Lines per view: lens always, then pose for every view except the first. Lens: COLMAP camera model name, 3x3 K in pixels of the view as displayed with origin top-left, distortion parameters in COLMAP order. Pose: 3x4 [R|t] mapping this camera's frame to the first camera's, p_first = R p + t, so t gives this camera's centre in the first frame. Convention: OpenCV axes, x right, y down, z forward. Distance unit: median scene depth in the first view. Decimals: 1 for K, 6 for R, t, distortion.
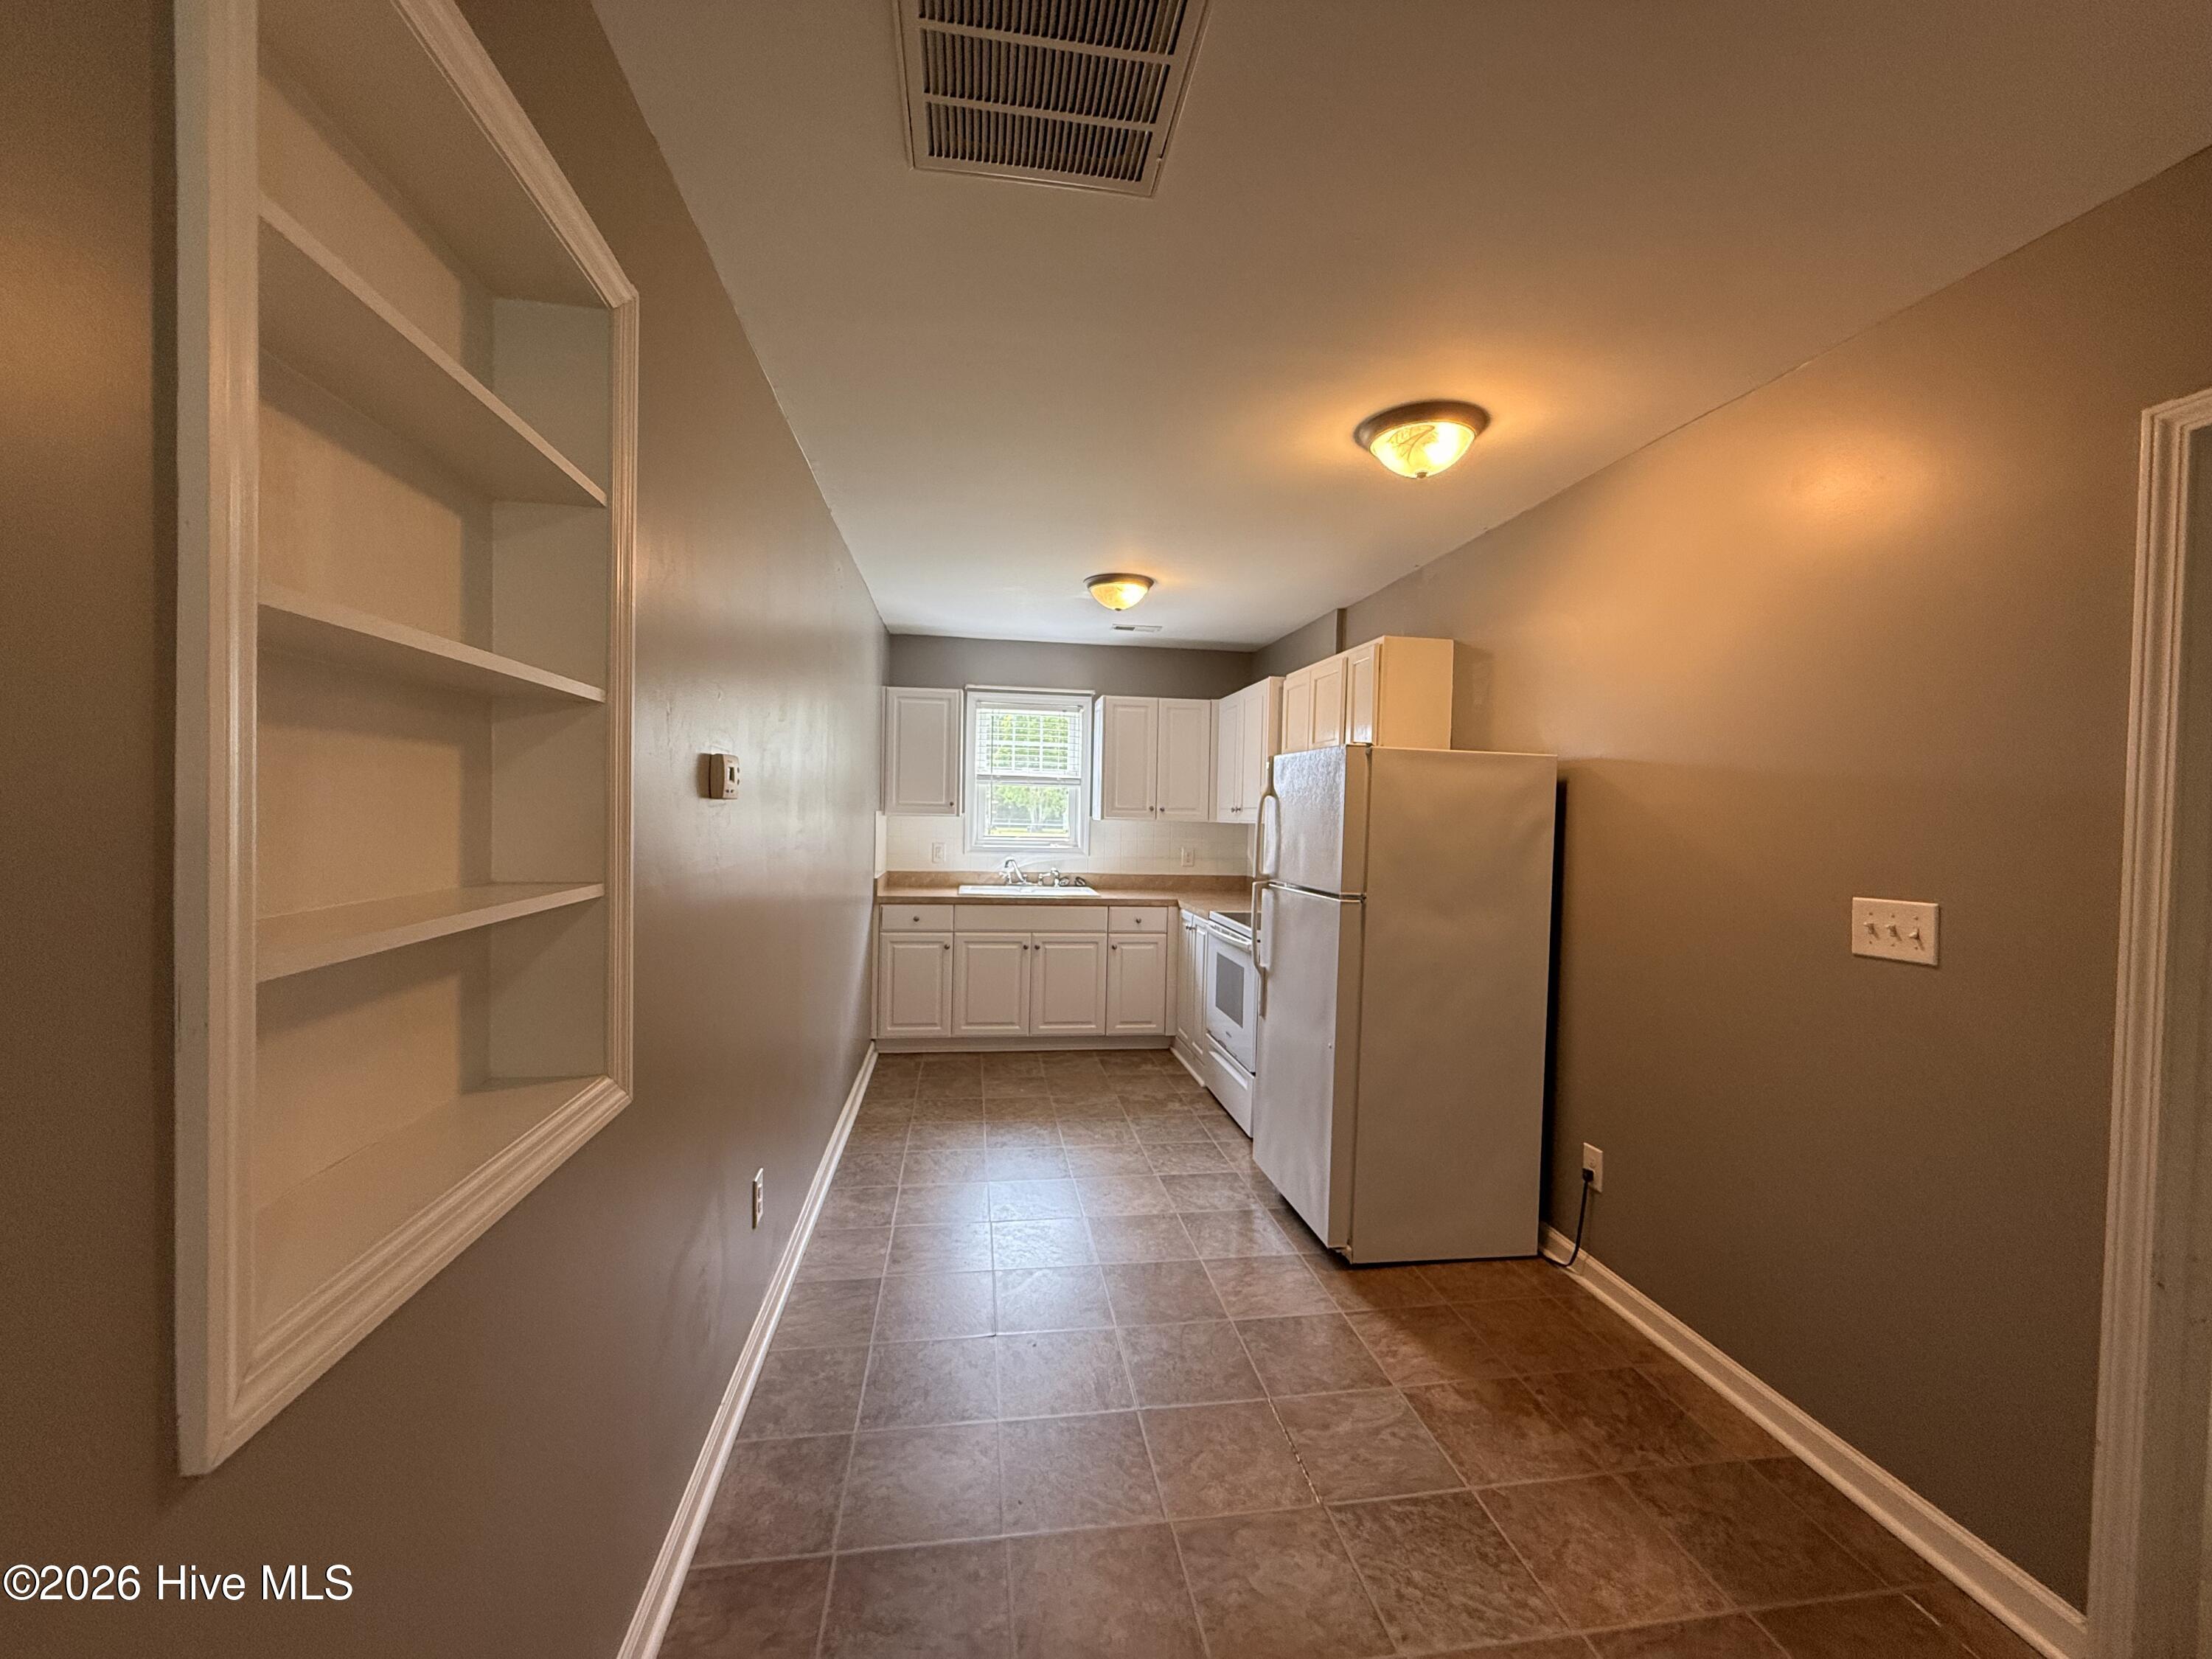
lens RADIAL K [[881.6, 0, 1112.2], [0, 881.6, 832.1], [0, 0, 1]] dist [0.000587, 0.000232]
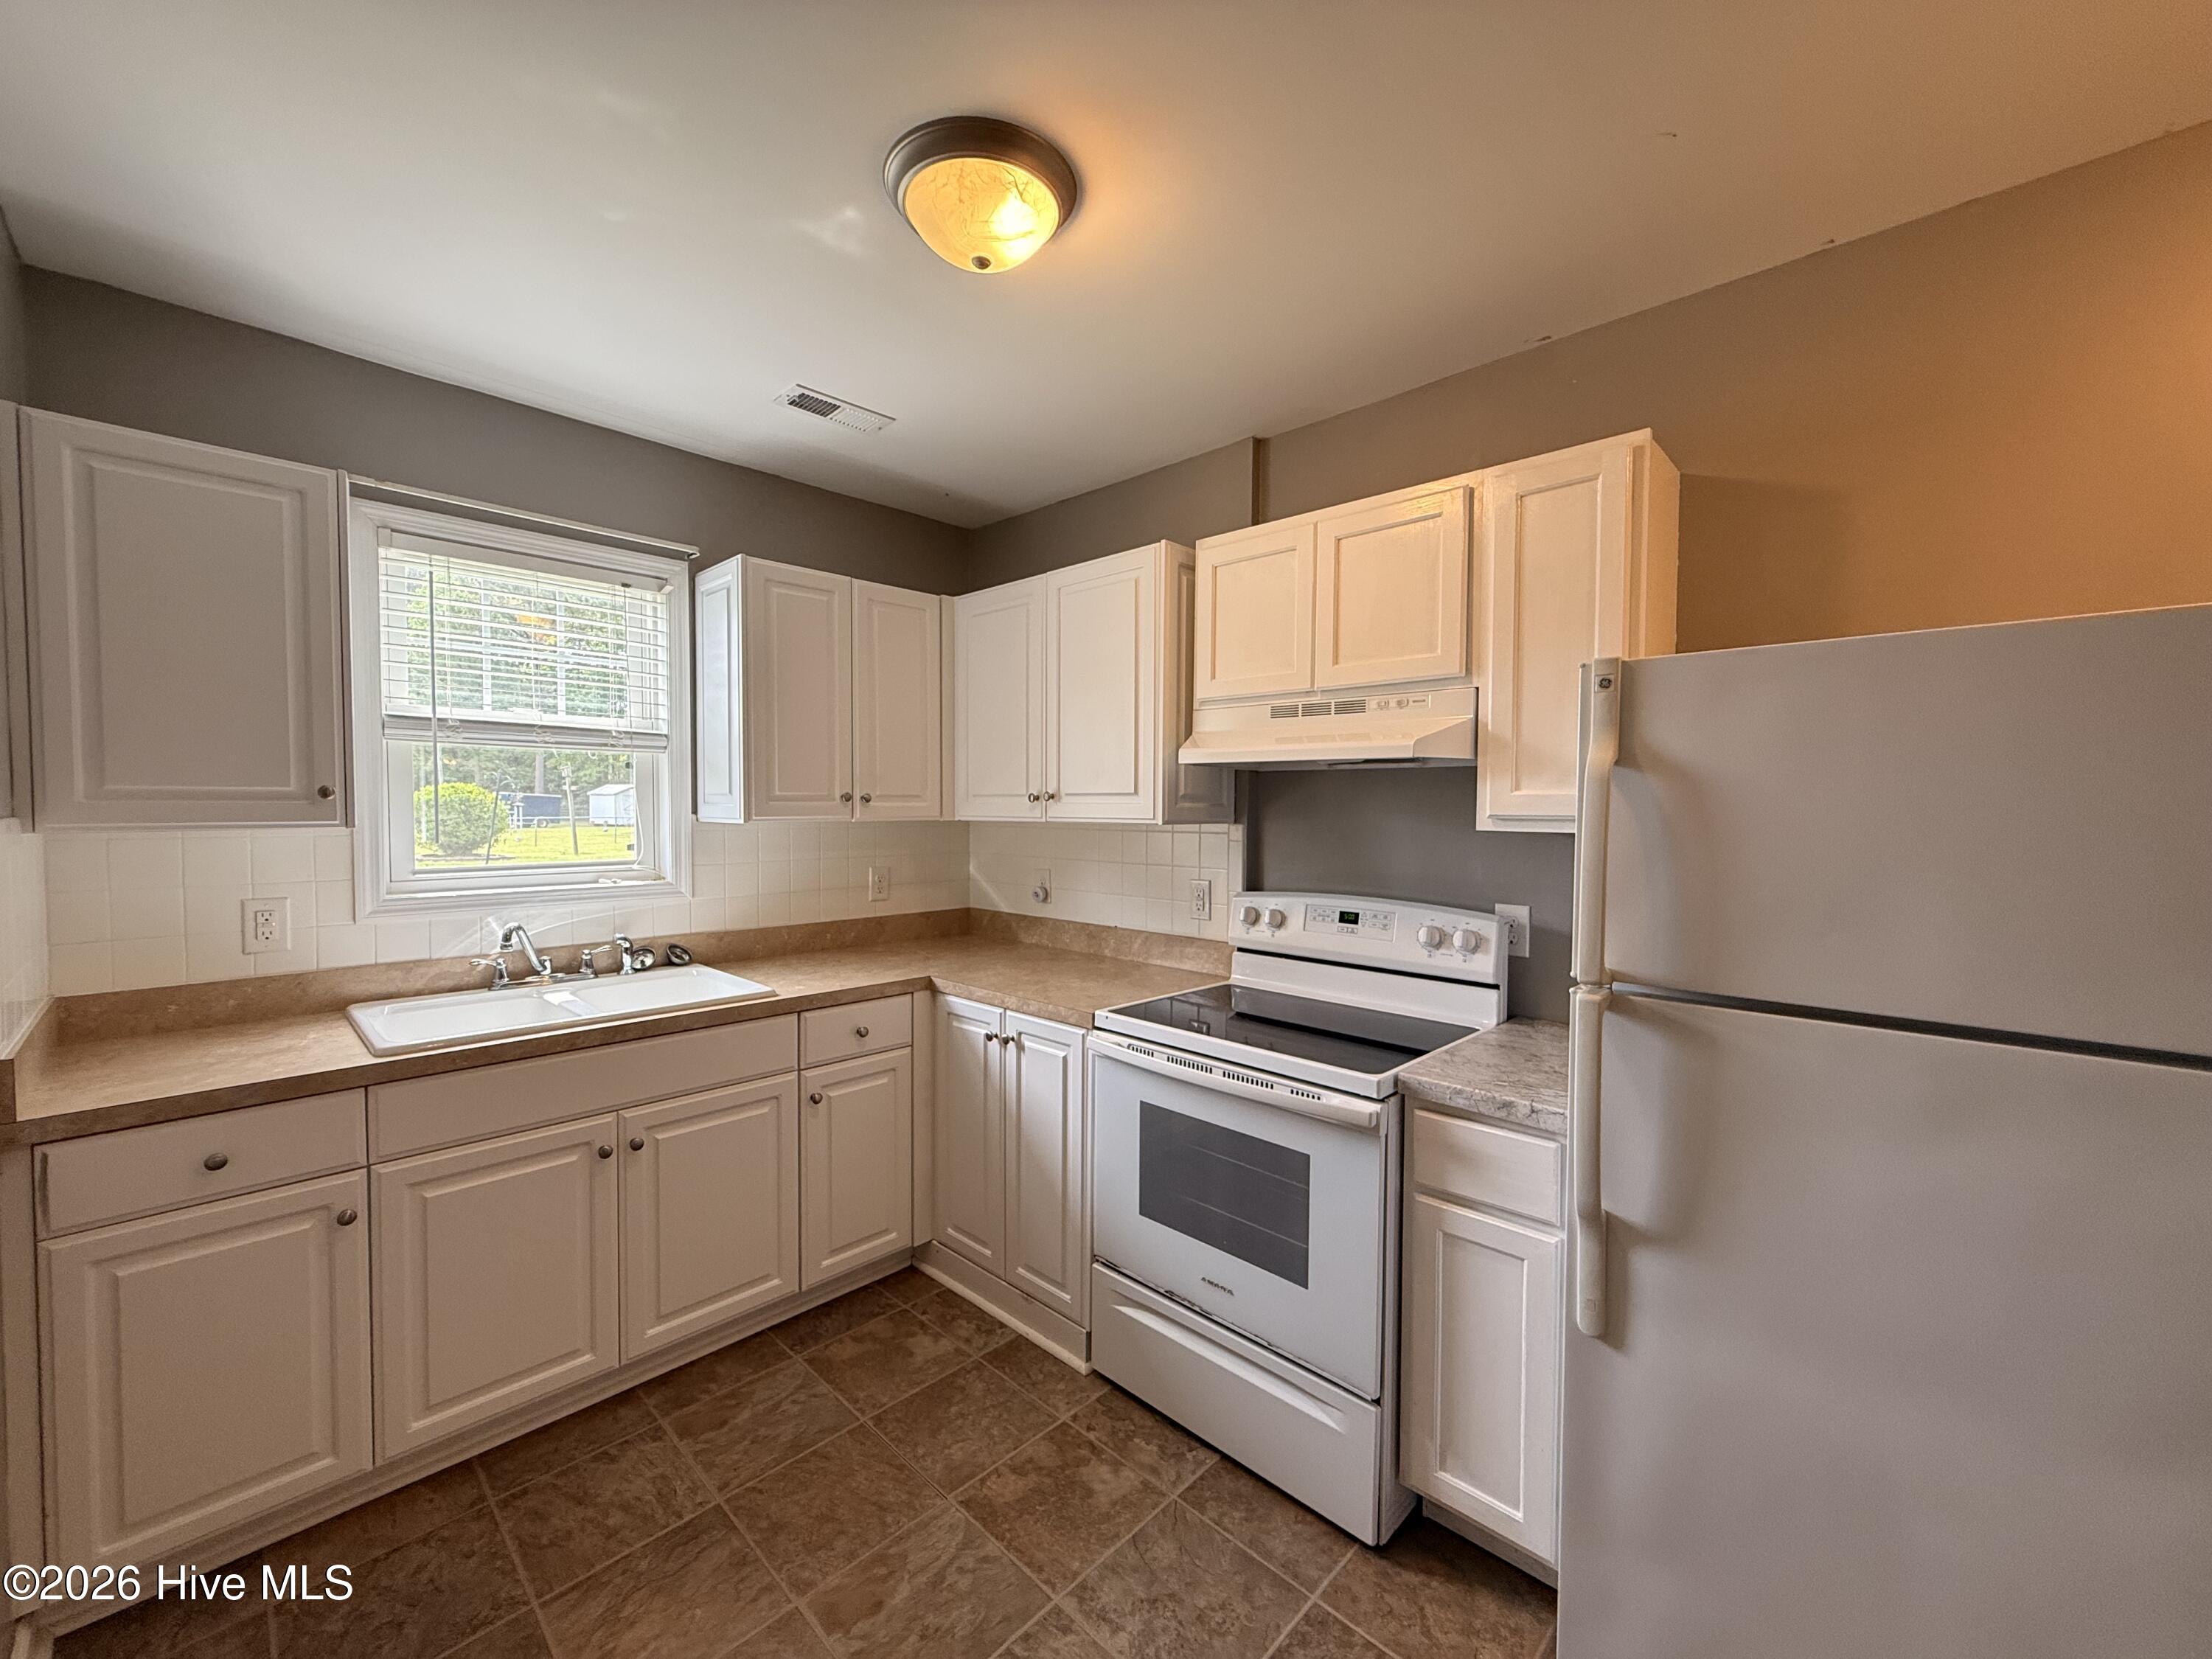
lens RADIAL K [[881.6, 0, 1112.2], [0, 881.6, 832.1], [0, 0, 1]] dist [0.000587, 0.000232]
pose [[0.798949, -0.035971, 0.600322, -0.145362], [0.024008, 0.999322, 0.027927, -0.017887], [-0.600920, -0.007900, 0.799270, 0.538160]]
